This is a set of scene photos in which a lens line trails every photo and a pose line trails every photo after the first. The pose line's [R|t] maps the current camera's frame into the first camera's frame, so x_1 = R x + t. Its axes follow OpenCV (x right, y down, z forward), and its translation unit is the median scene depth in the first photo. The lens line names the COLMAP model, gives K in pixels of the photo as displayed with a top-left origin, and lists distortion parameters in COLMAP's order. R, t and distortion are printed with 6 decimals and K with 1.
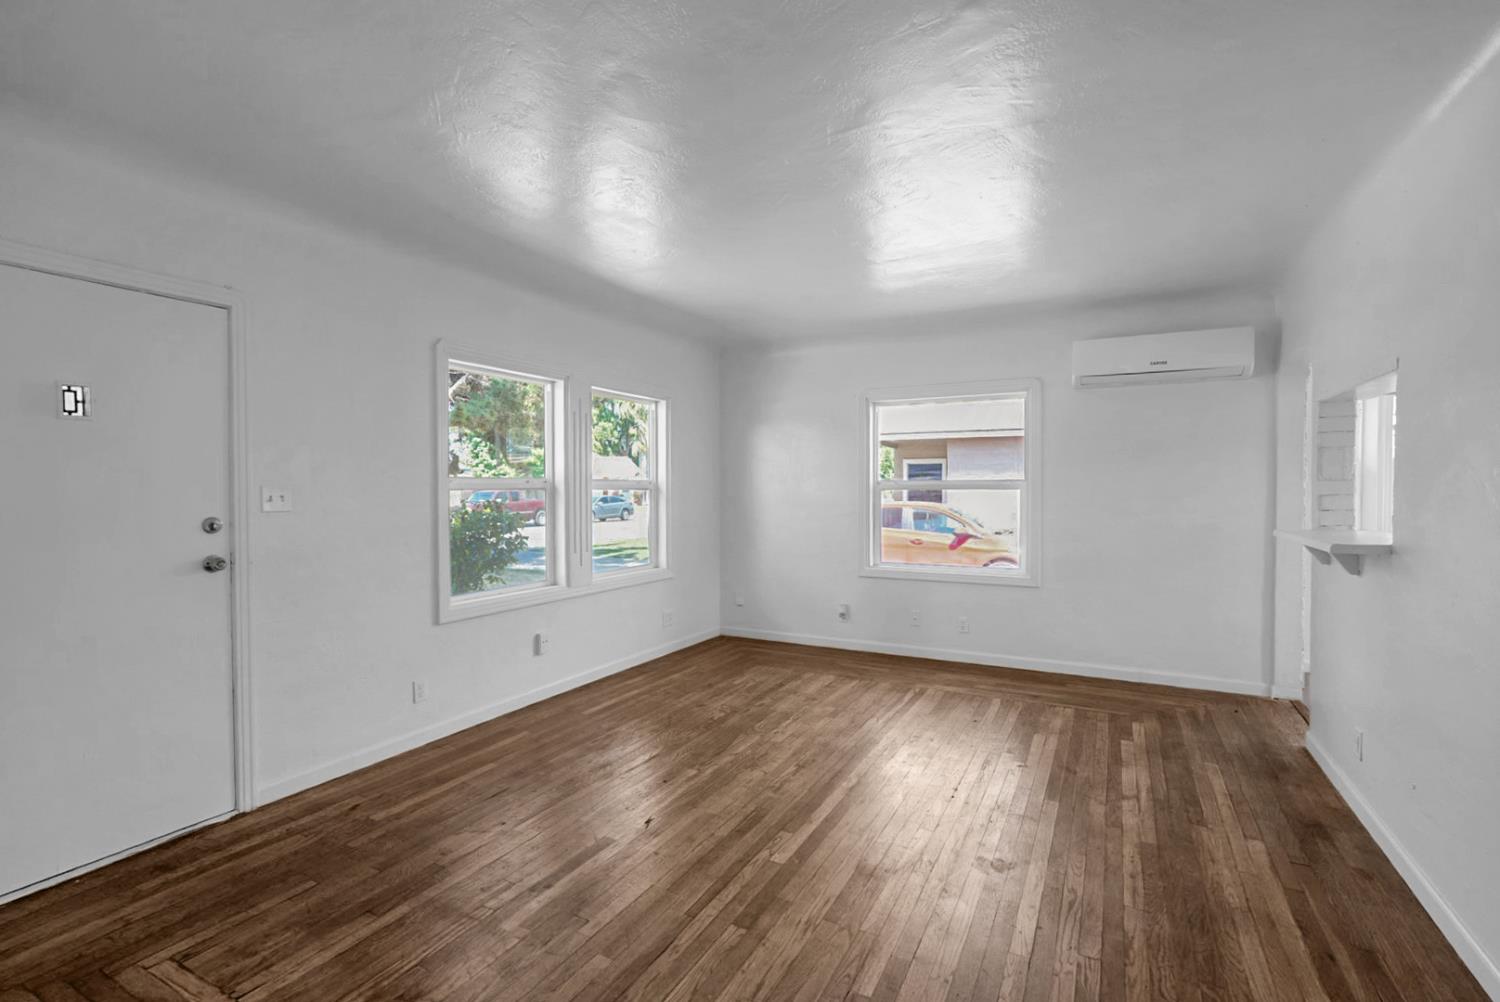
lens RADIAL K [[689.8, 0, 749.7], [0, 689.8, 500.6], [0, 0, 1]] dist [0.005087, 0.000668]
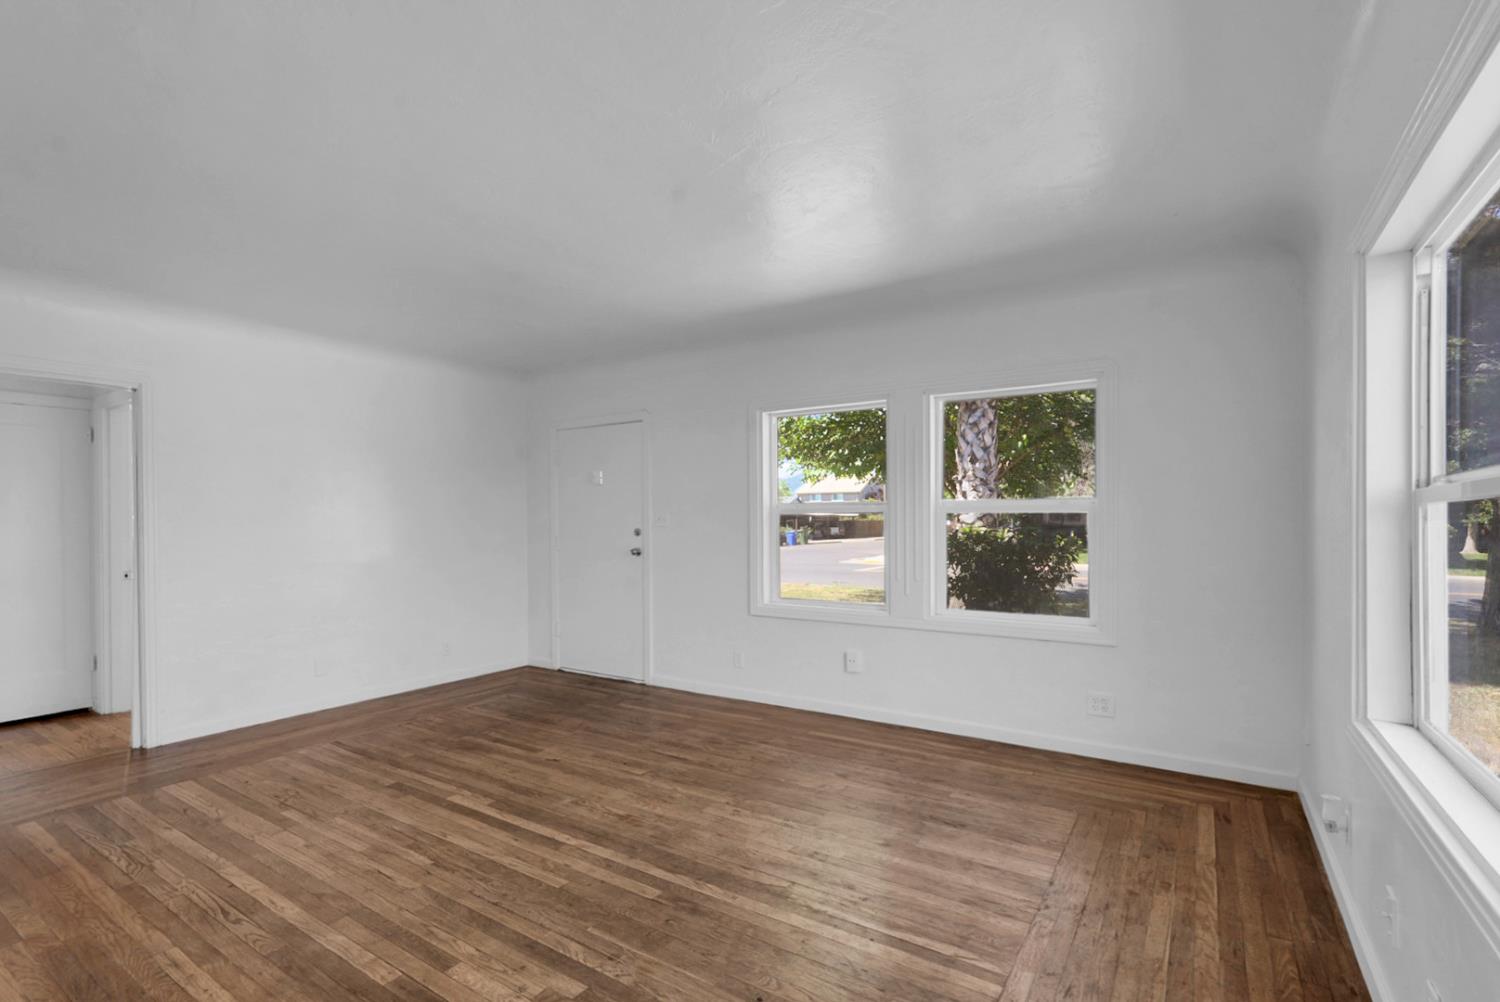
lens RADIAL K [[683.7, 0, 767.3], [0, 683.7, 525.7], [0, 0, 1]] dist [-0.001716, 0.001106]
pose [[-0.079230, 0.002799, -0.996852, 1.081598], [-0.011143, 0.999931, 0.003694, 0.006007], [0.996794, 0.011401, -0.079193, 1.444553]]
